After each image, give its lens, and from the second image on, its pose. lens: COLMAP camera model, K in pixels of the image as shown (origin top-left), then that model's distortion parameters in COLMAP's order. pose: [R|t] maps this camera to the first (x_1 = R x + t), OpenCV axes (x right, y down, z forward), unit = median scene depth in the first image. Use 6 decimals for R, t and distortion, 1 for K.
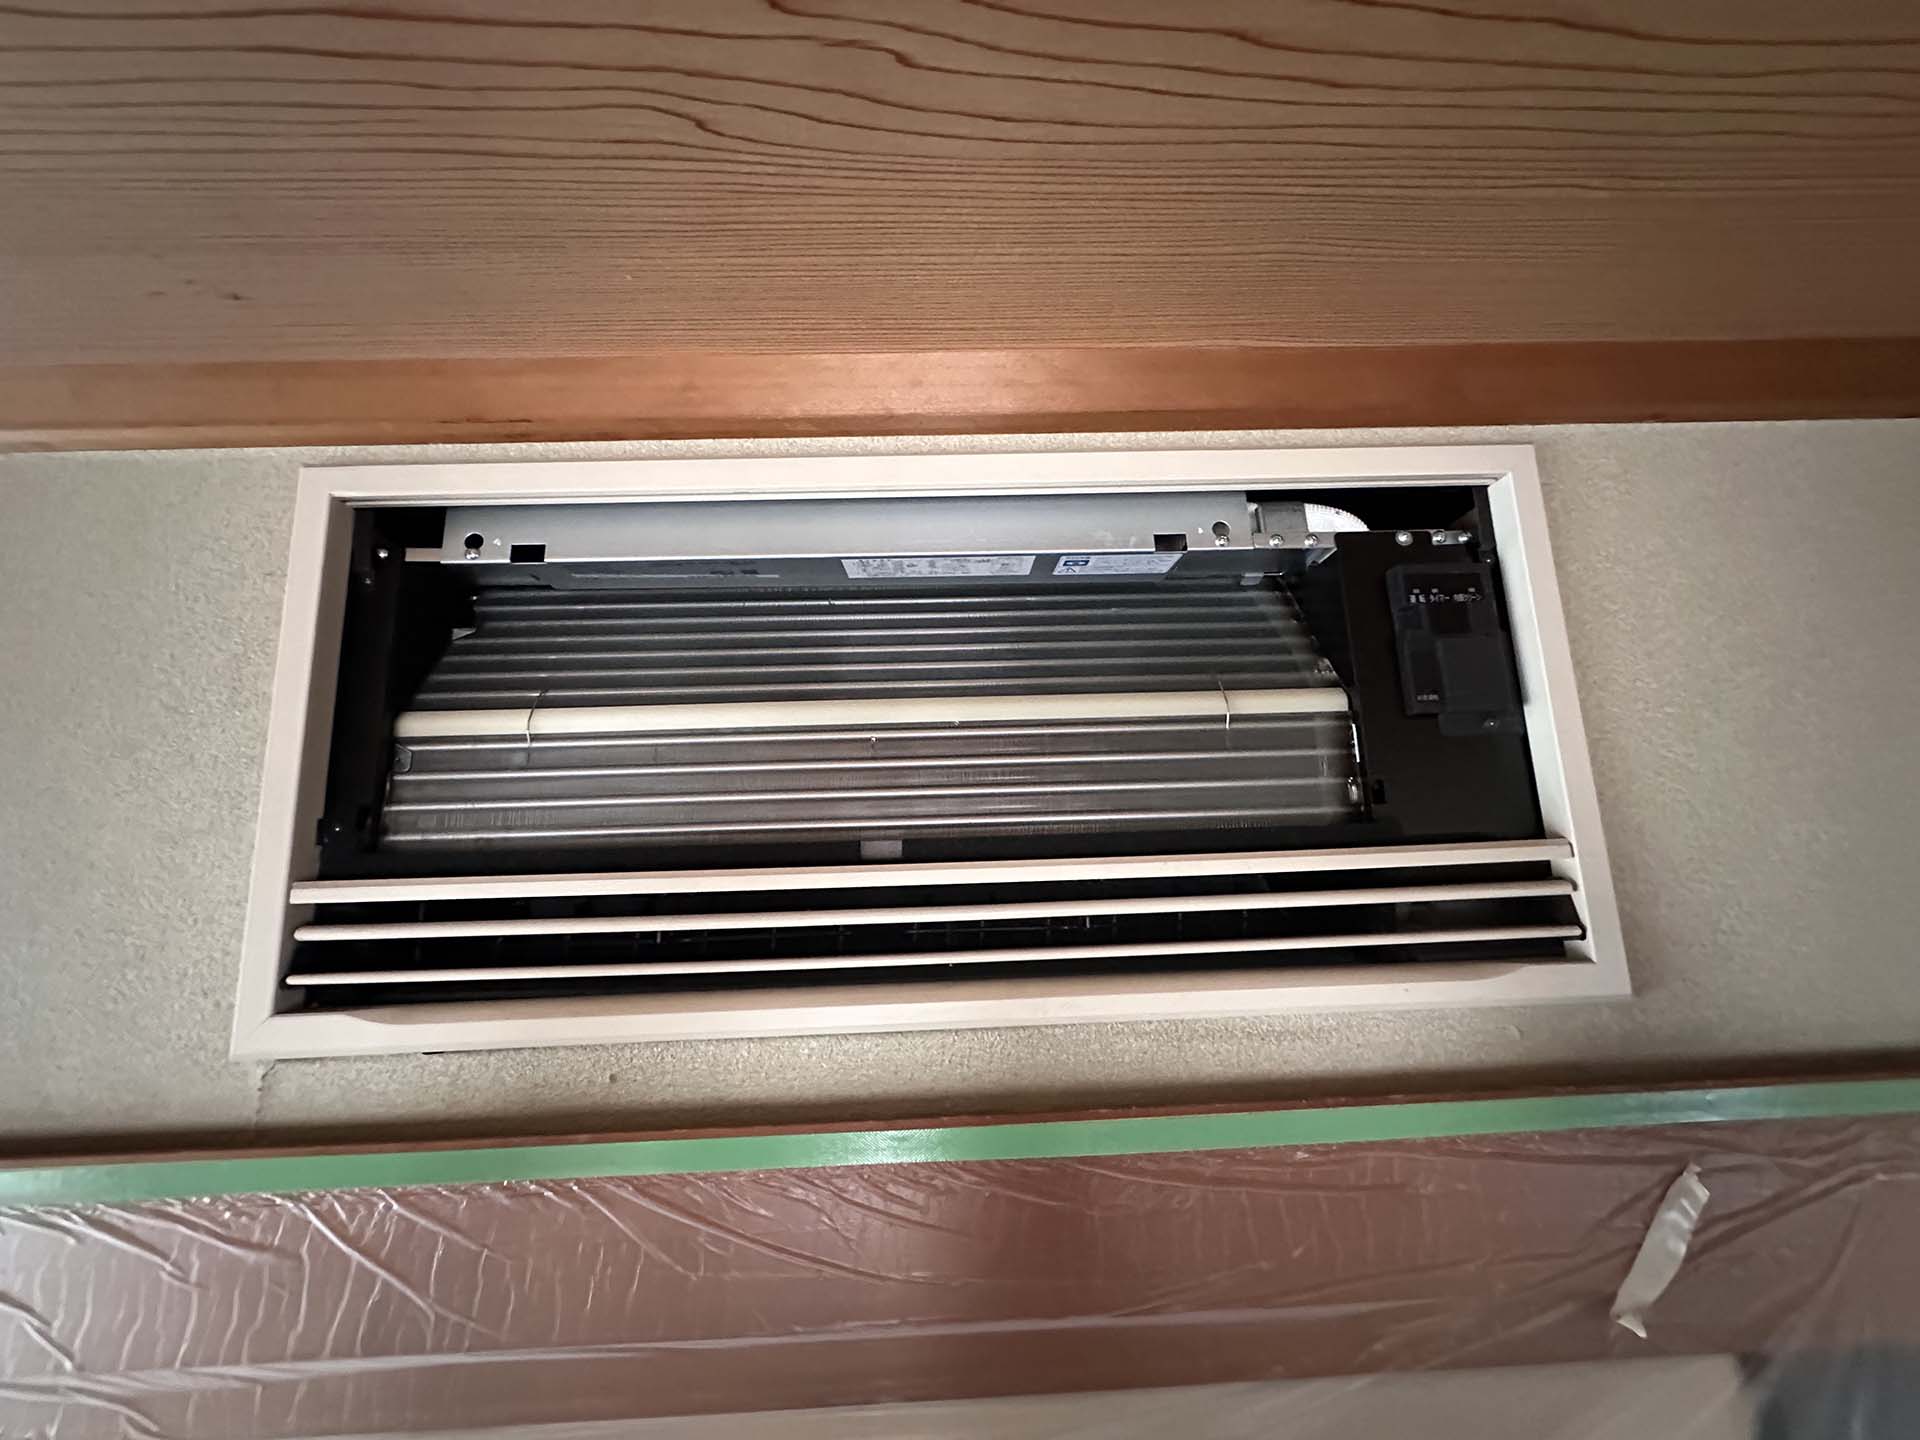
lens RADIAL K [[768.2, 0, 951.1], [0, 768.2, 731.5], [0, 0, 1]] dist [-0.006193, 0.001254]
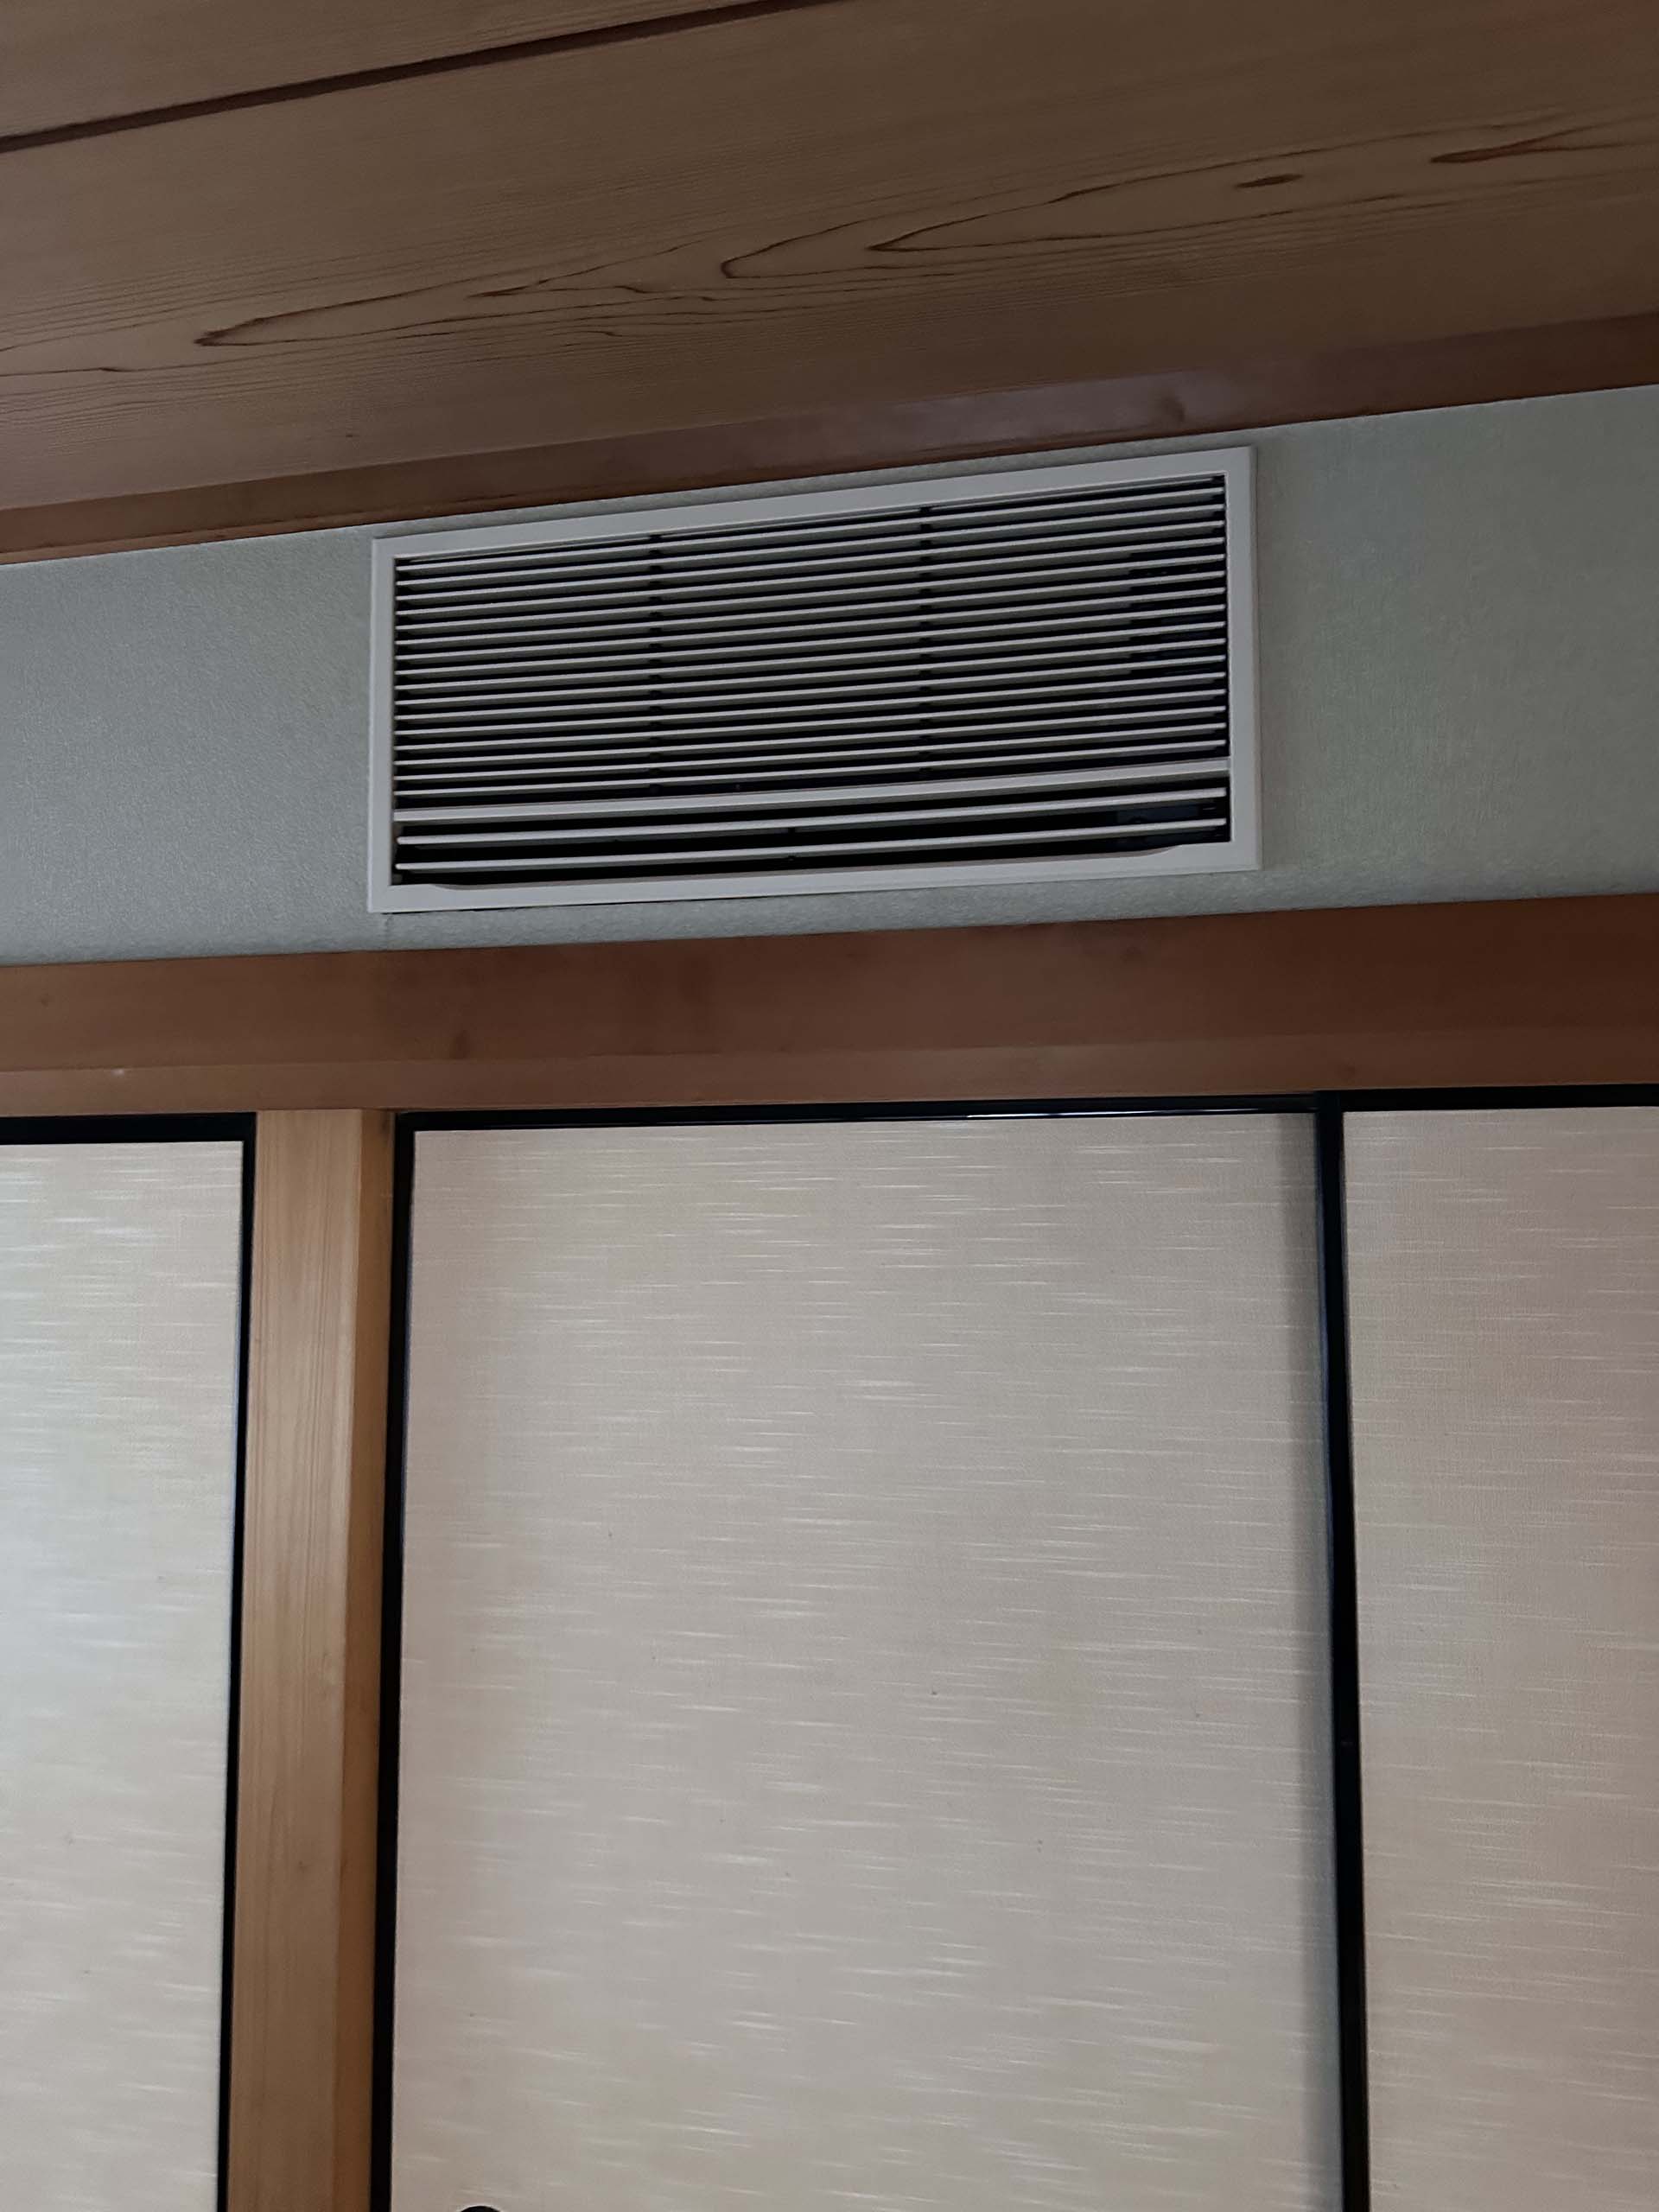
lens RADIAL K [[1569.8, 0, 846.4], [0, 1569.8, 1125.6], [0, 0, 1]] dist [0.016177, -0.031185]
pose [[0.969662, 0.015374, -0.243964, 0.891089], [0.012099, 0.993779, 0.110712, 0.509710], [0.244149, -0.110305, 0.963444, -2.050108]]
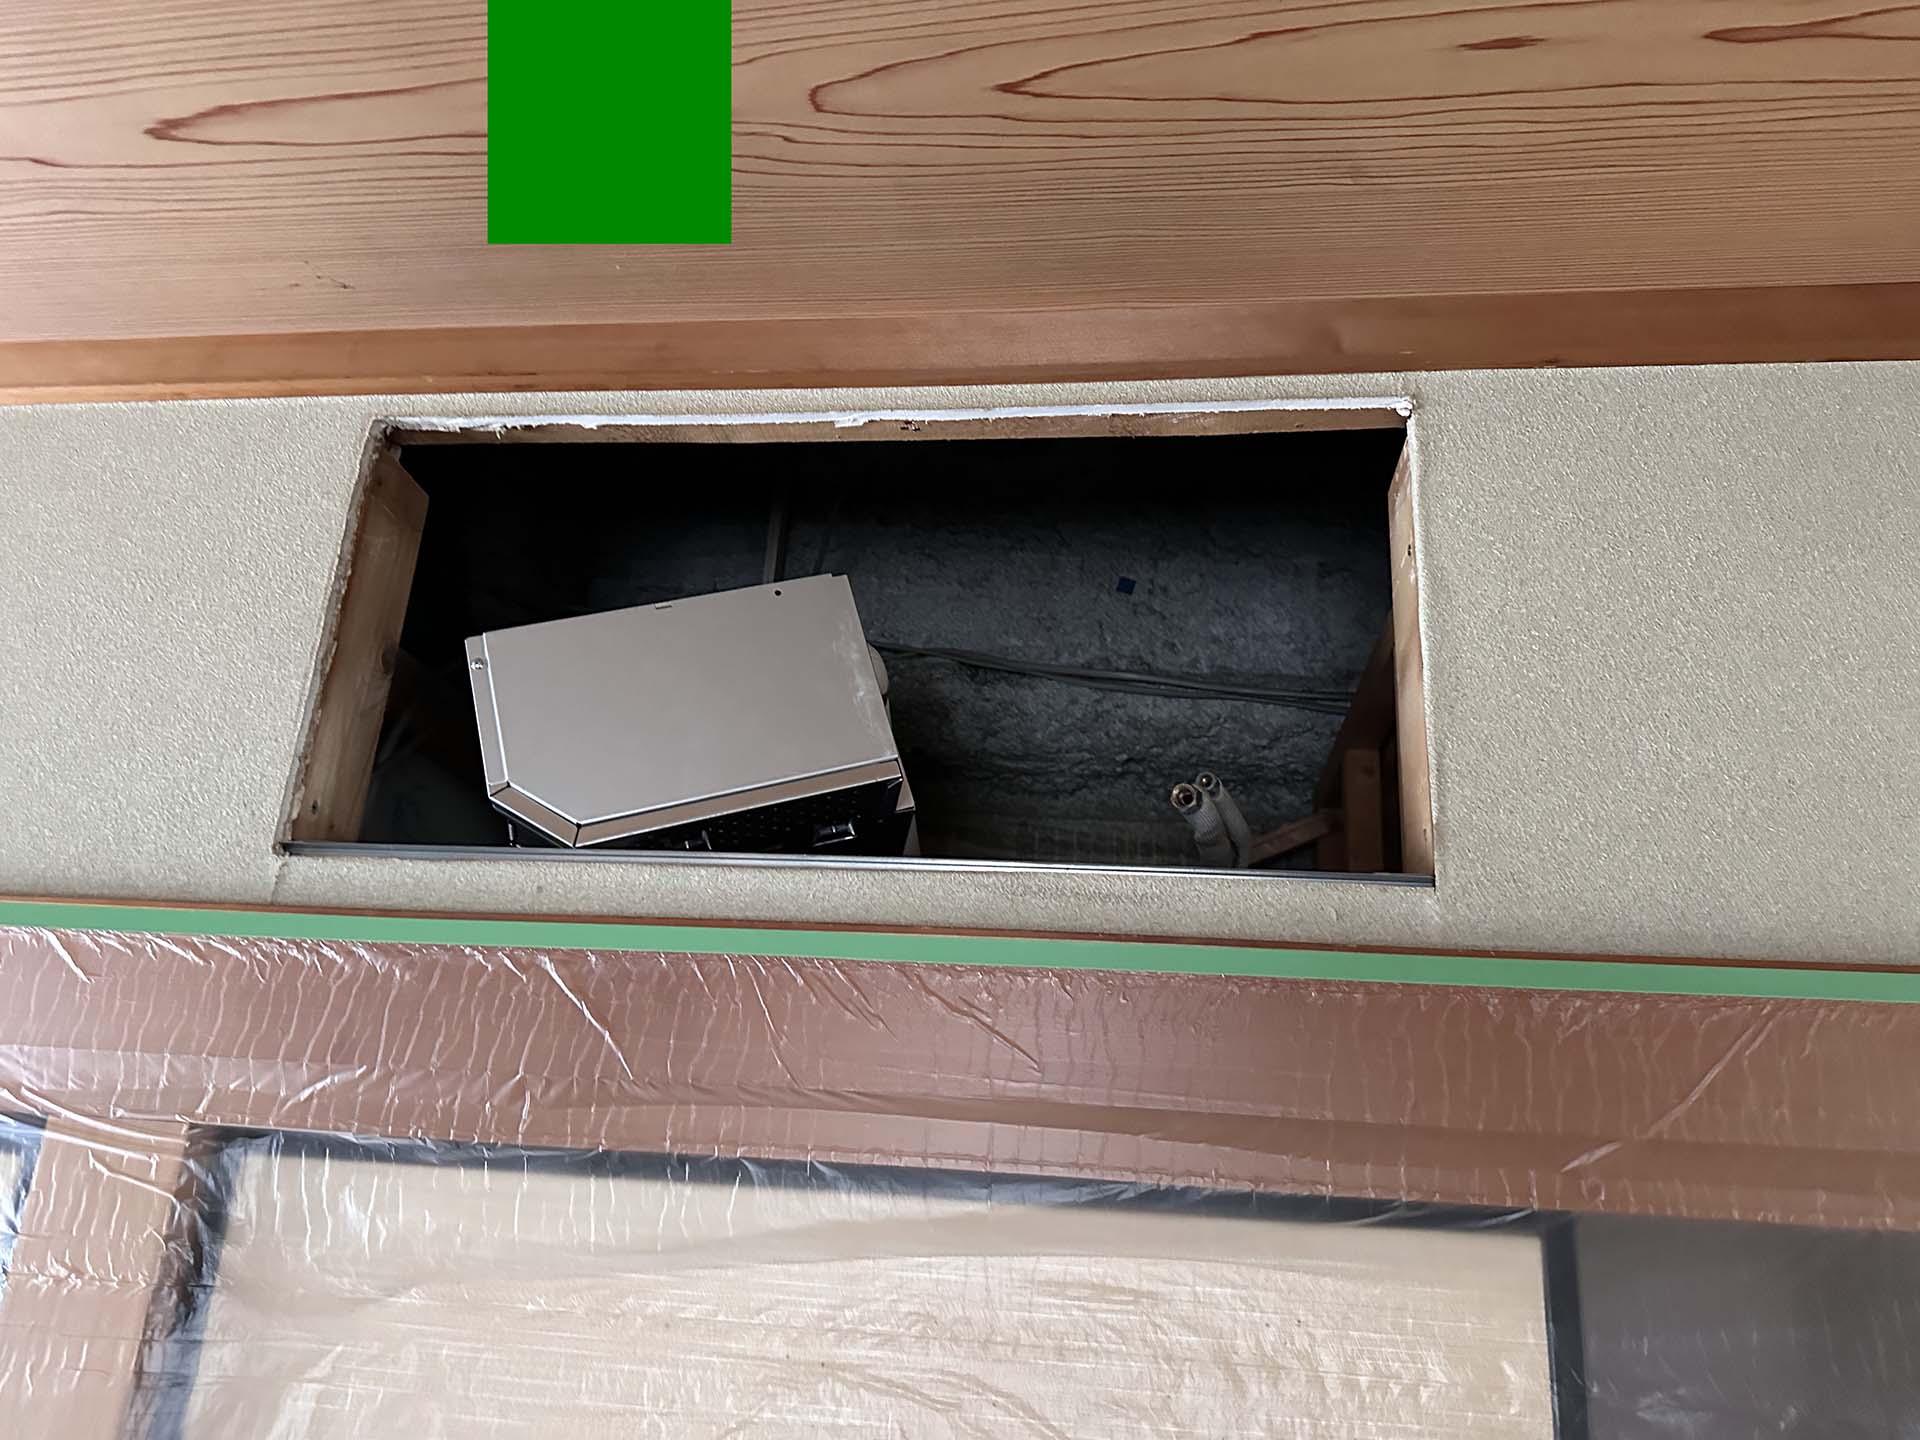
lens RADIAL K [[1362.6, 0, 964.9], [0, 1362.6, 711.1], [0, 0, 1]] dist [0.016177, -0.031185]
pose [[0.983209, 0.036679, -0.178757, 0.583008], [-0.064780, 0.985945, -0.154002, 0.457558], [0.170595, 0.162996, 0.971766, -1.004159]]
